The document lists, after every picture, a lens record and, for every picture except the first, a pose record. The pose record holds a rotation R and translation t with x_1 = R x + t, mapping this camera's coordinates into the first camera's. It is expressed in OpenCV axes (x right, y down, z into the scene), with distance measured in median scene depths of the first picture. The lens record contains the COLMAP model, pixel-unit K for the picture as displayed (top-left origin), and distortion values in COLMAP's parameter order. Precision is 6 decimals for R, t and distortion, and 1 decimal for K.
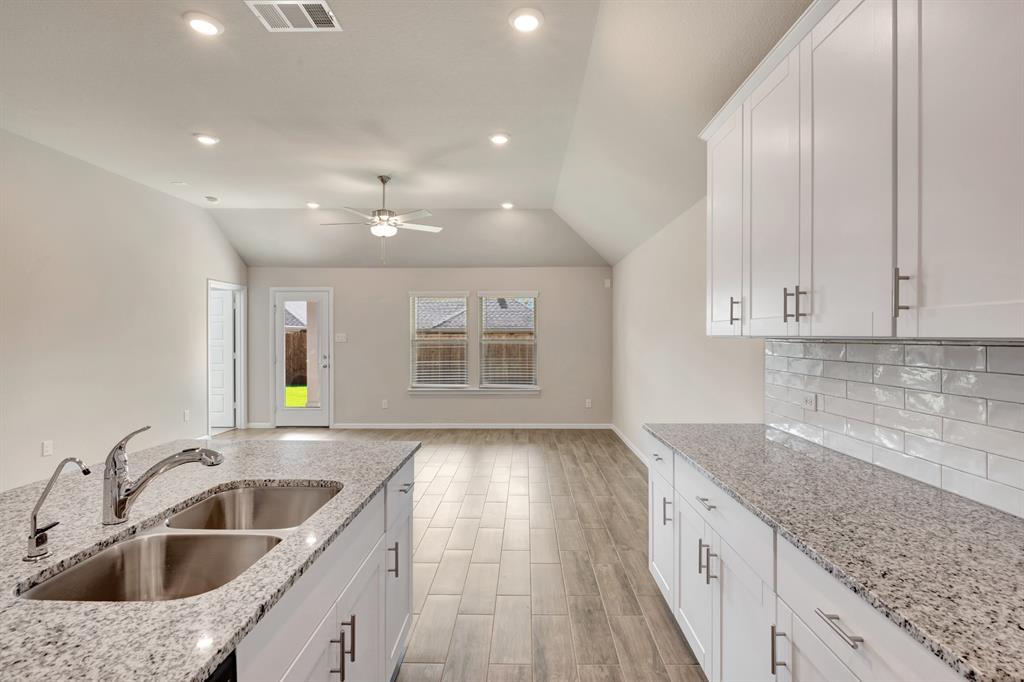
lens RADIAL K [[495.7, 0, 518.1], [0, 495.7, 337.8], [0, 0, 1]] dist [0.000827, -0.000177]
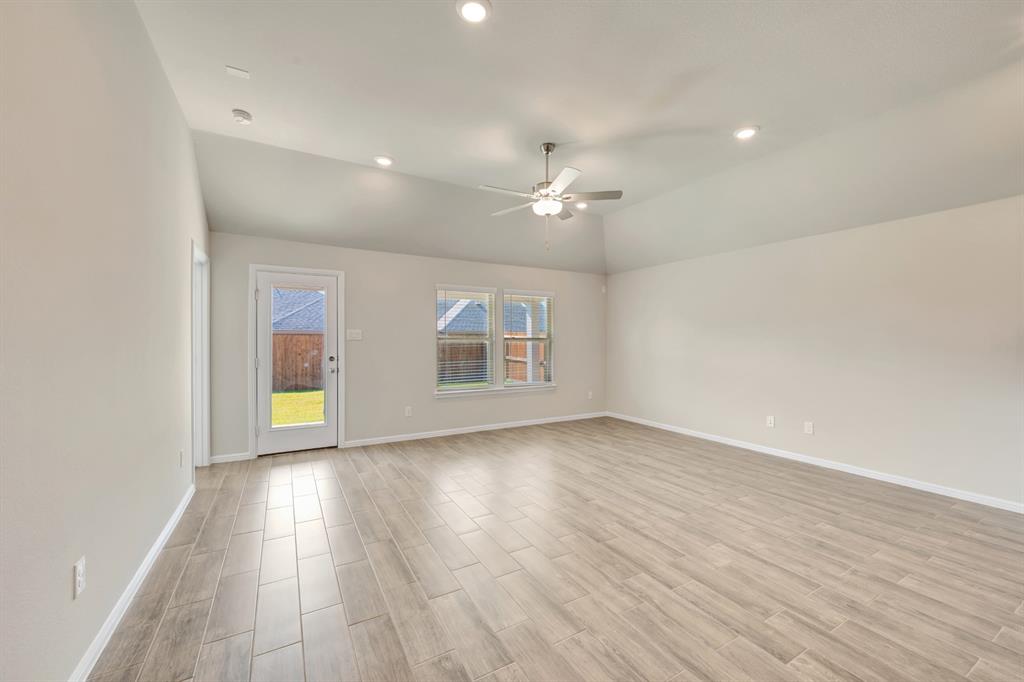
lens RADIAL K [[404.7, 0, 518.2], [0, 404.7, 338.5], [0, 0, 1]] dist [0.000605, -0.000232]
pose [[0.857414, 0.005375, 0.514600, -0.477607], [-0.001358, 0.999966, -0.008181, 0.011383], [-0.514626, 0.006315, 0.857391, 0.299790]]
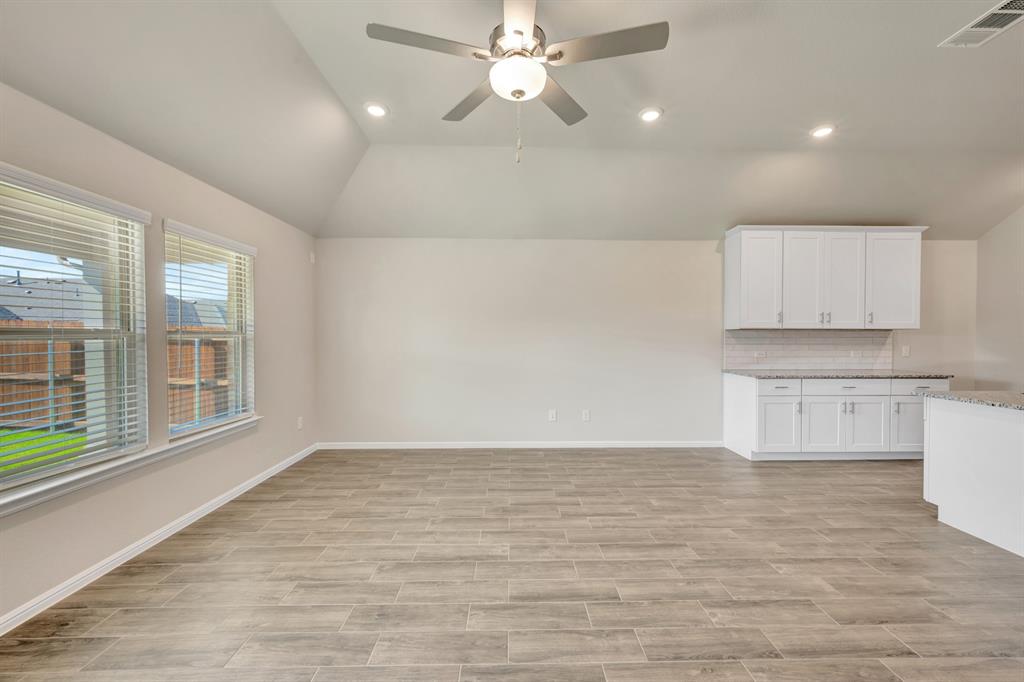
lens RADIAL K [[405.6, 0, 517.2], [0, 405.6, 342.1], [0, 0, 1]] dist [0.000924, 0.000176]
pose [[-0.032545, -0.015040, 0.999357, -0.450852], [0.003298, 0.999880, 0.015155, 0.009108], [-0.999465, 0.003789, -0.032492, 0.716934]]
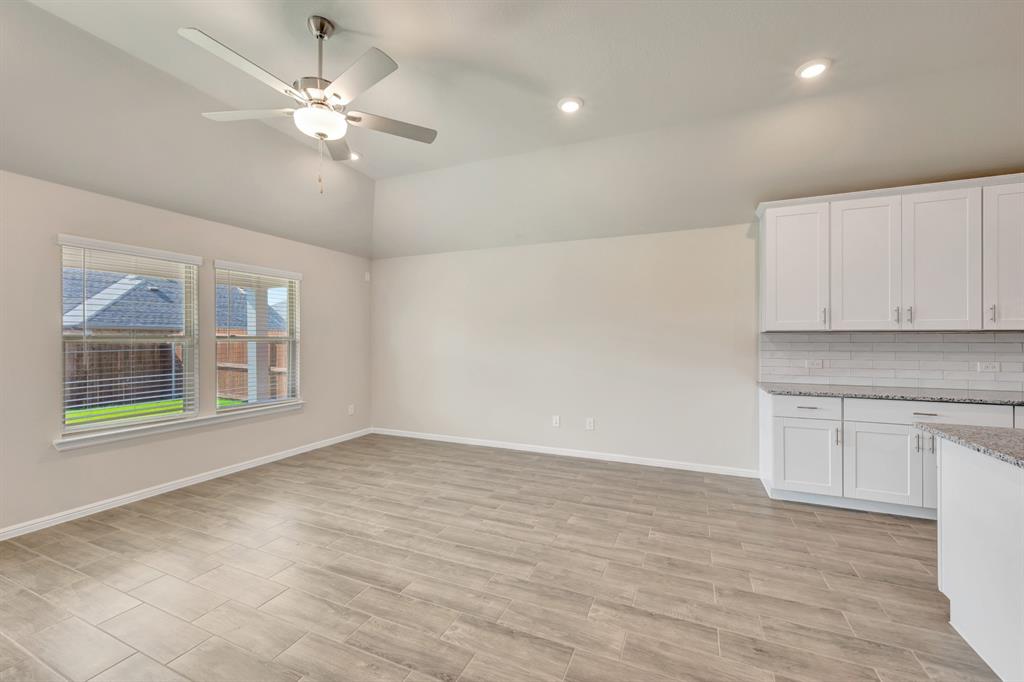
lens RADIAL K [[404.7, 0, 518.2], [0, 404.7, 338.5], [0, 0, 1]] dist [0.000605, -0.000232]
pose [[0.382028, 0.002929, 0.924146, -0.415809], [0.002753, 0.999987, -0.004307, 0.009516], [-0.924147, 0.004189, 0.382015, 0.454571]]
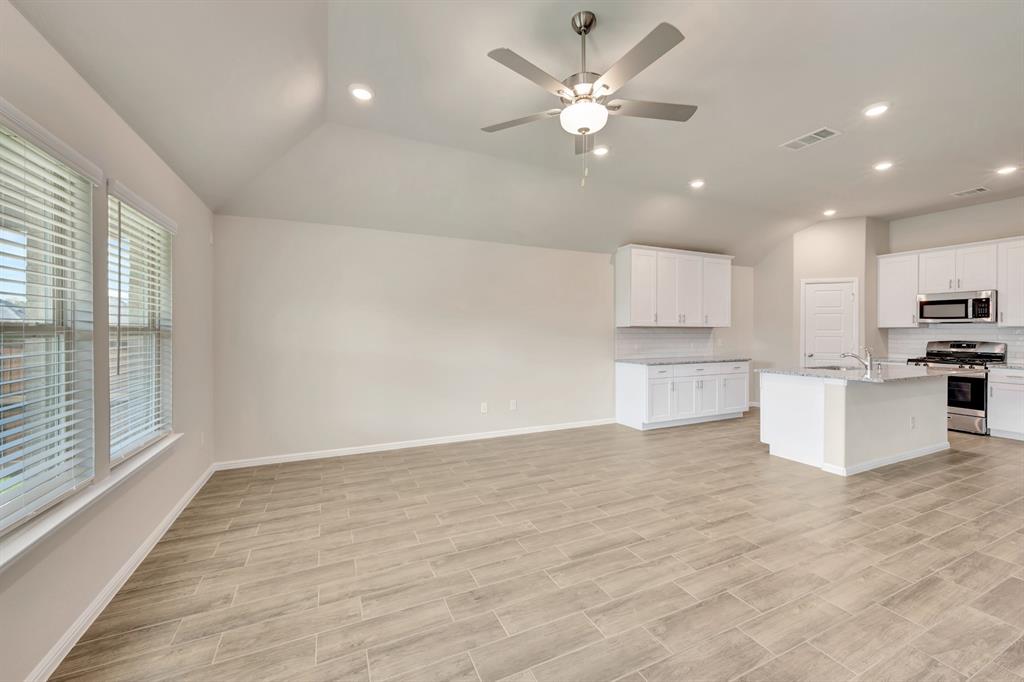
lens RADIAL K [[407.7, 0, 517.7], [0, 407.7, 333.6], [0, 0, 1]] dist [0.001367, 0.000278]
pose [[-0.439283, -0.002586, 0.898345, -0.448296], [0.003744, 0.999982, 0.004710, 0.008564], [-0.898341, 0.005433, -0.439265, 0.888864]]
